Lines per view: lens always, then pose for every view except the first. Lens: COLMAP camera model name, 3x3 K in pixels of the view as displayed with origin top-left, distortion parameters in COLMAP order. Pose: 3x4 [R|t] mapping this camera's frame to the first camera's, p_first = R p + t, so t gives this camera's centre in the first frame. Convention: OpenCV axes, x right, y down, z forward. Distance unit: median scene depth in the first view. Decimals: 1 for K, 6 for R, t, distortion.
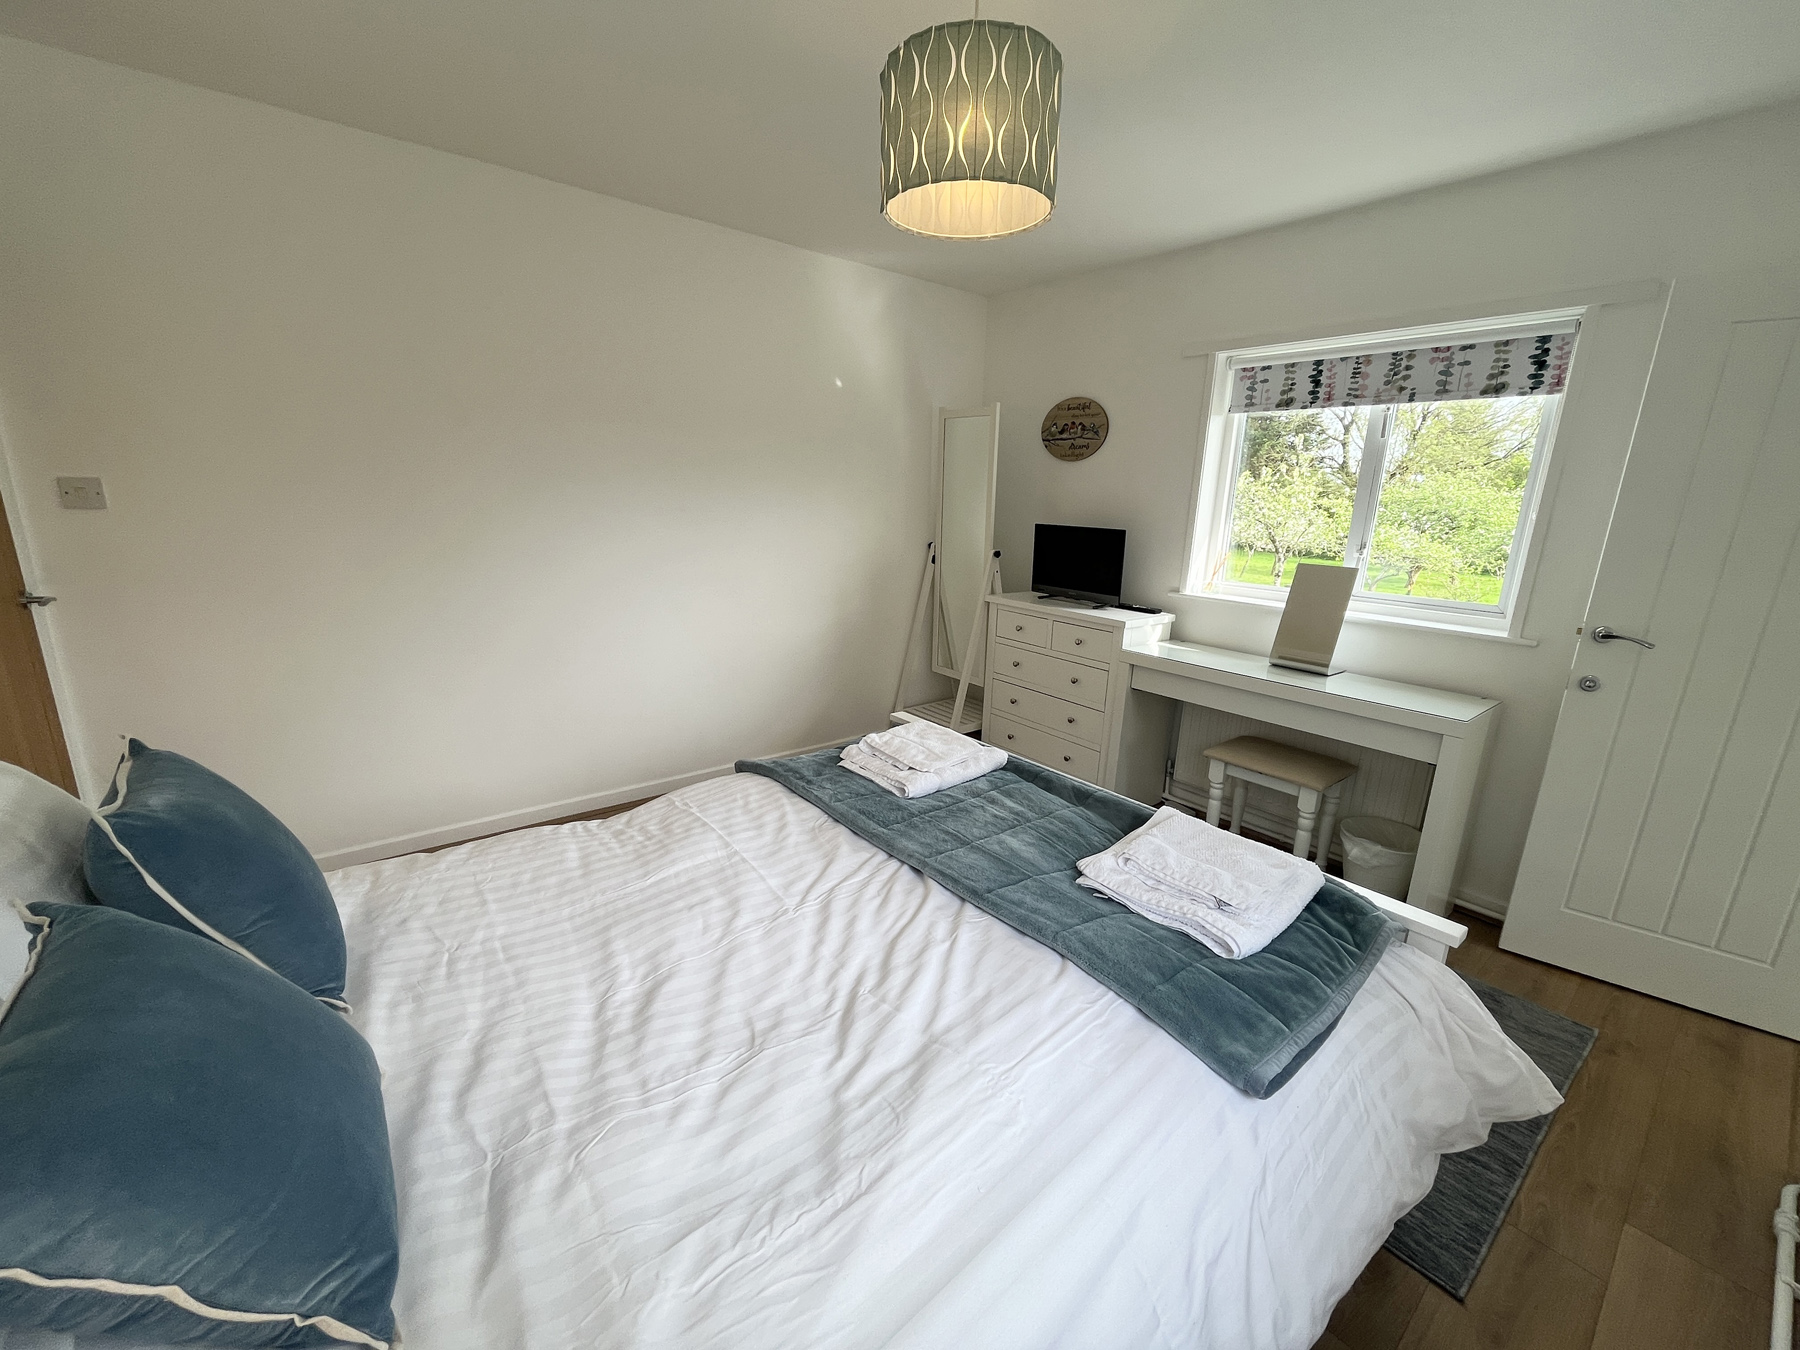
lens RADIAL K [[728.5, 0, 895.1], [0, 728.5, 676.5], [0, 0, 1]] dist [-0.001013, 0.000056]
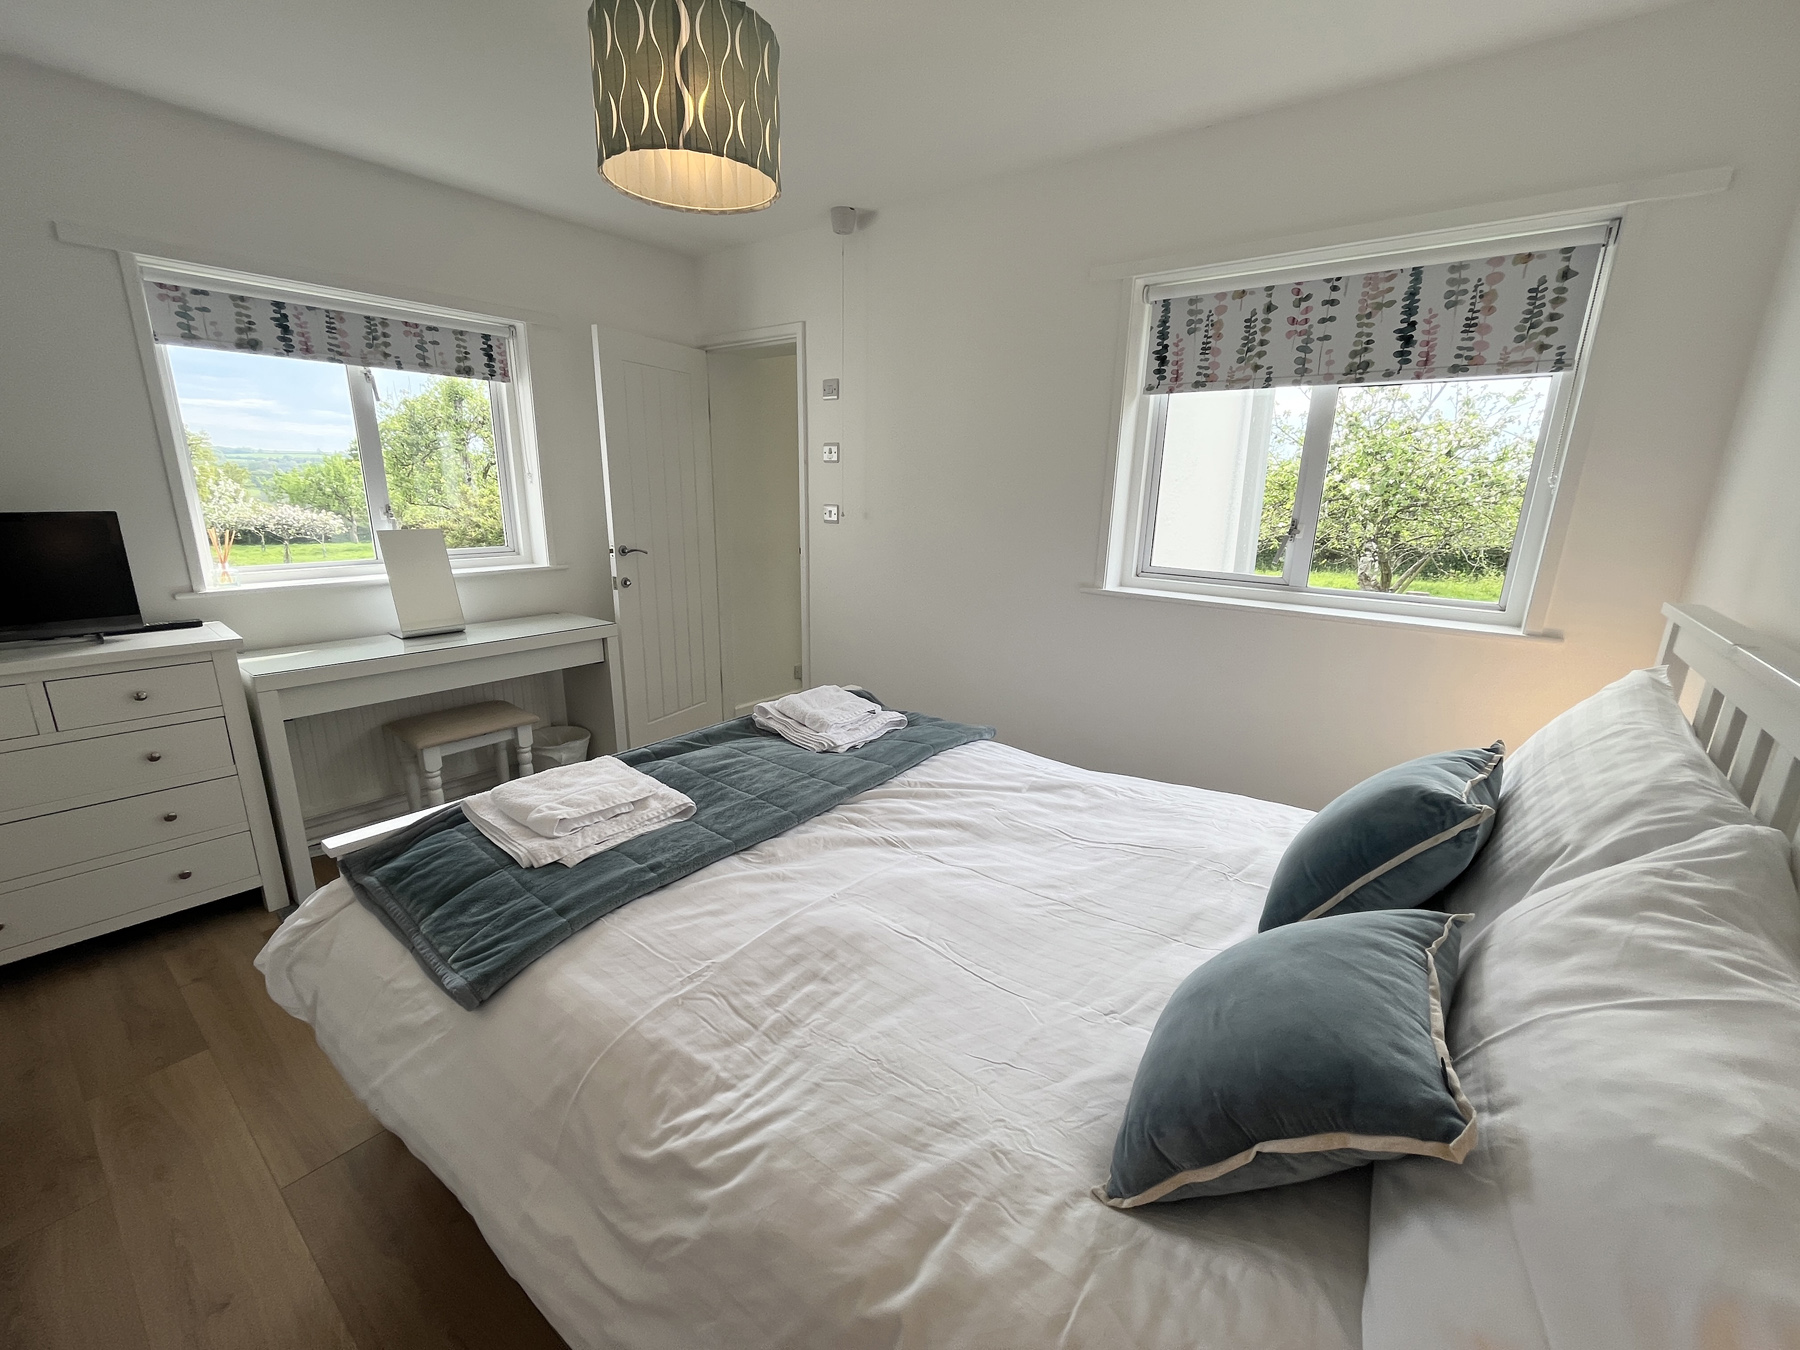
lens RADIAL K [[728.5, 0, 895.1], [0, 728.5, 676.5], [0, 0, 1]] dist [-0.001013, 0.000056]
pose [[-0.205571, -0.284523, 0.936369, -0.636338], [0.215963, 0.920027, 0.326971, -0.176350], [-0.954516, 0.269437, -0.127685, 0.638592]]
